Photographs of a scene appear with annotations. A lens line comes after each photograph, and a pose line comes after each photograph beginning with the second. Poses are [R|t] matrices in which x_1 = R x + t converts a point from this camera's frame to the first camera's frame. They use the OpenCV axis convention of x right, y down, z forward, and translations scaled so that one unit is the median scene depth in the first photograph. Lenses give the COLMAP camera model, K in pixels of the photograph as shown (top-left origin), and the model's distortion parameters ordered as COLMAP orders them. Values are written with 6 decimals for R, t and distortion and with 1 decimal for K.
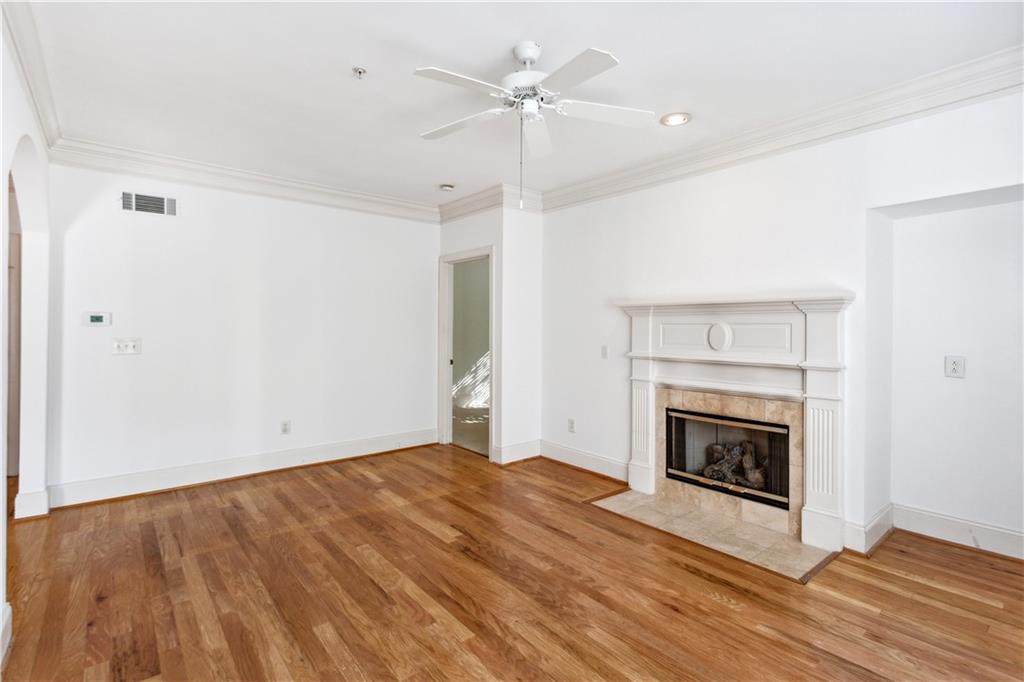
lens RADIAL K [[484.5, 0, 511.9], [0, 484.5, 332.7], [0, 0, 1]] dist [0.000235, 0.000401]
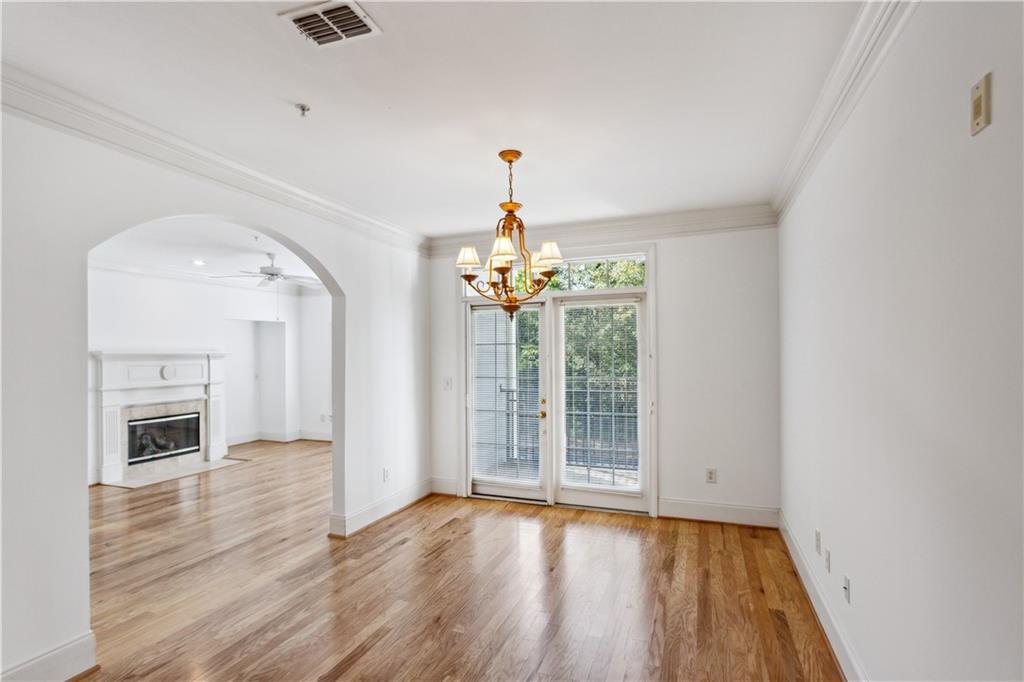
lens RADIAL K [[489.3, 0, 516.1], [0, 489.3, 352.9], [0, 0, 1]] dist [0.002776, 0.000482]
pose [[-0.491973, -0.000127, 0.870611, -1.965979], [0.010422, 0.999927, 0.006035, -0.067900], [-0.870548, 0.012042, -0.491936, 0.820427]]
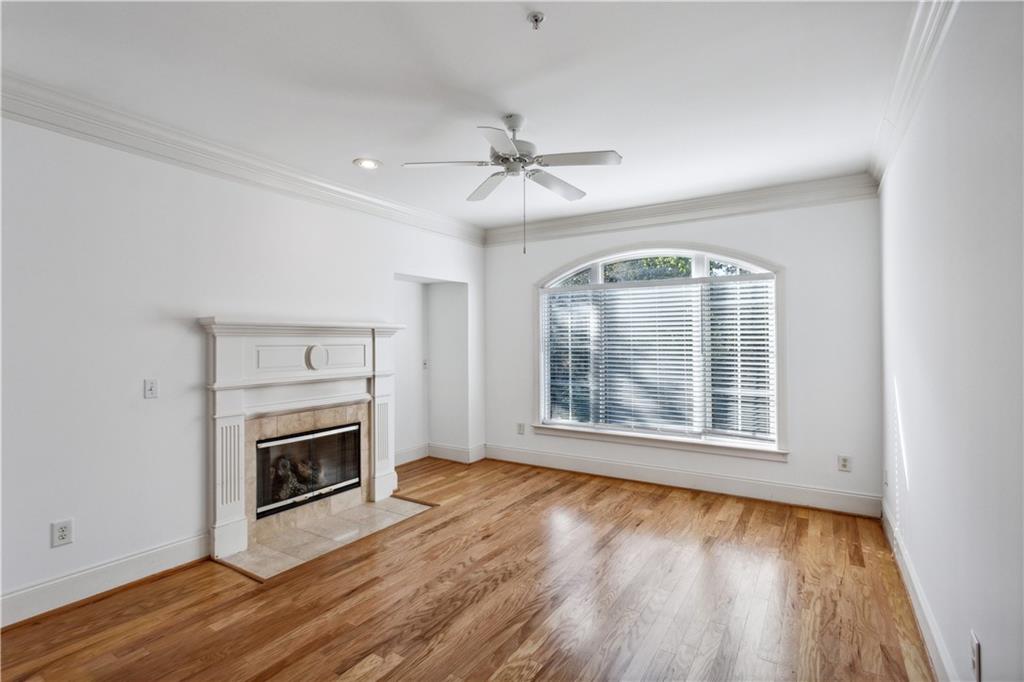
lens RADIAL K [[484.5, 0, 511.9], [0, 484.5, 332.7], [0, 0, 1]] dist [0.000235, 0.000401]
pose [[-0.308954, 0.012923, 0.950989, -0.800634], [0.012443, 0.999877, -0.009546, -0.033857], [-0.950996, 0.008884, -0.309077, 0.985667]]
